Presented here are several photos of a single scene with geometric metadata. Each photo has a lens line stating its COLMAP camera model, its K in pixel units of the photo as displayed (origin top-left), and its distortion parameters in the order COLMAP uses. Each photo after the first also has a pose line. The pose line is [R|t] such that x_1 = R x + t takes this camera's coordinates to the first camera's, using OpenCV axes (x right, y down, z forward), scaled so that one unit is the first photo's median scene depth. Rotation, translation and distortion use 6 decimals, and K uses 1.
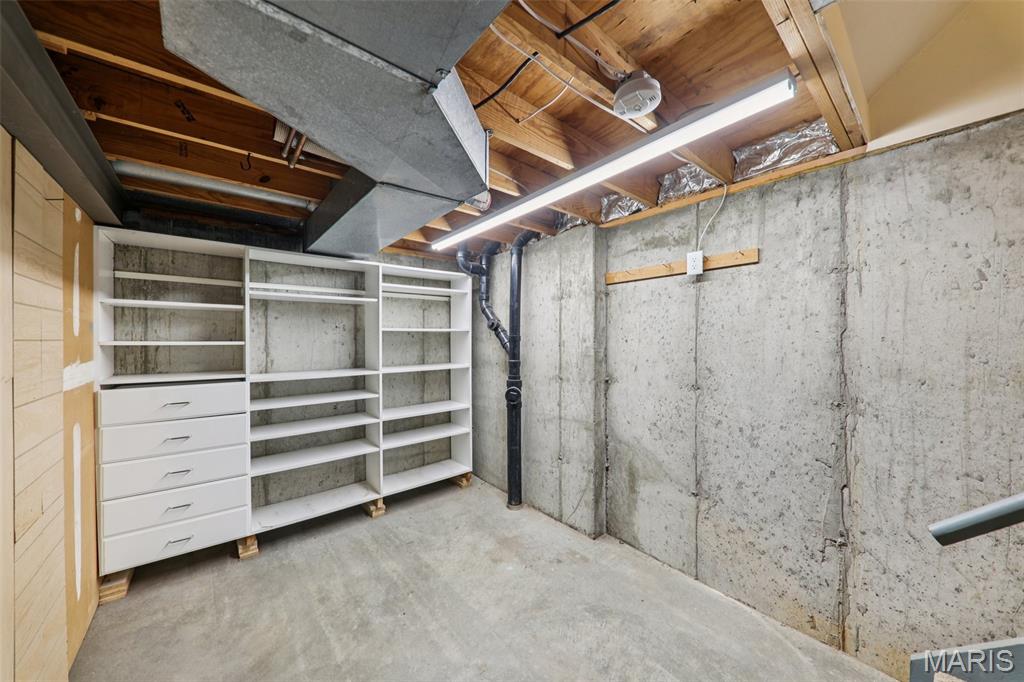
lens RADIAL K [[353.8, 0, 514.0], [0, 353.8, 338.5], [0, 0, 1]] dist [0.004739, -0.003732]
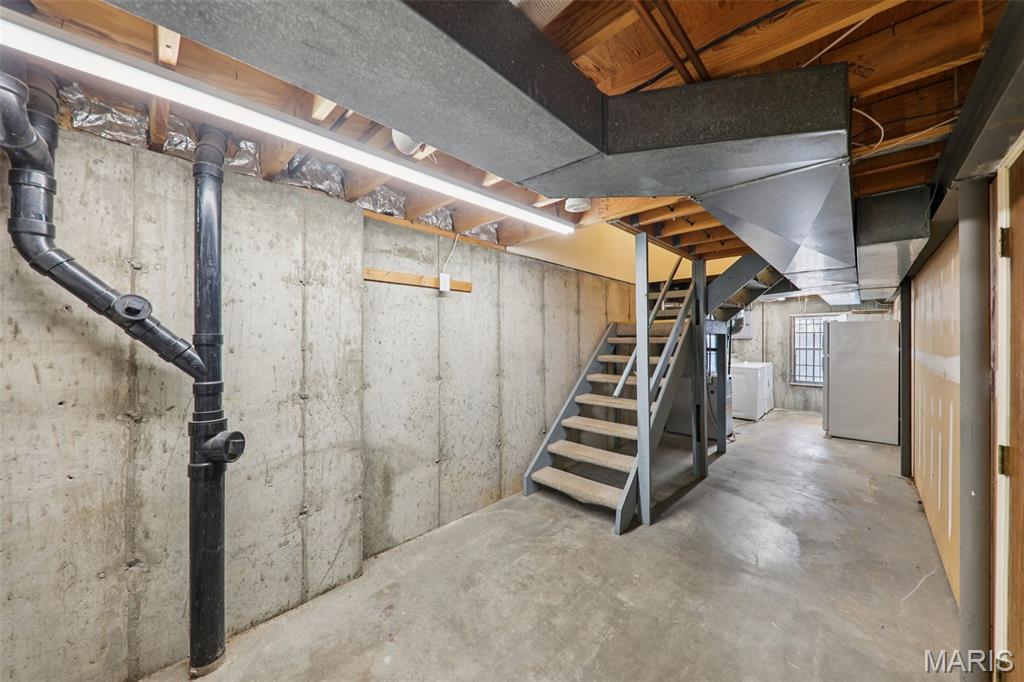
lens RADIAL K [[353.8, 0, 513.4], [0, 353.8, 340.3], [0, 0, 1]] dist [0.004739, -0.003732]
pose [[-0.103014, 0.000542, 0.994680, -0.716378], [0.000413, 1.000000, -0.000502, 0.000863], [-0.994680, 0.000359, -0.103014, 0.779789]]
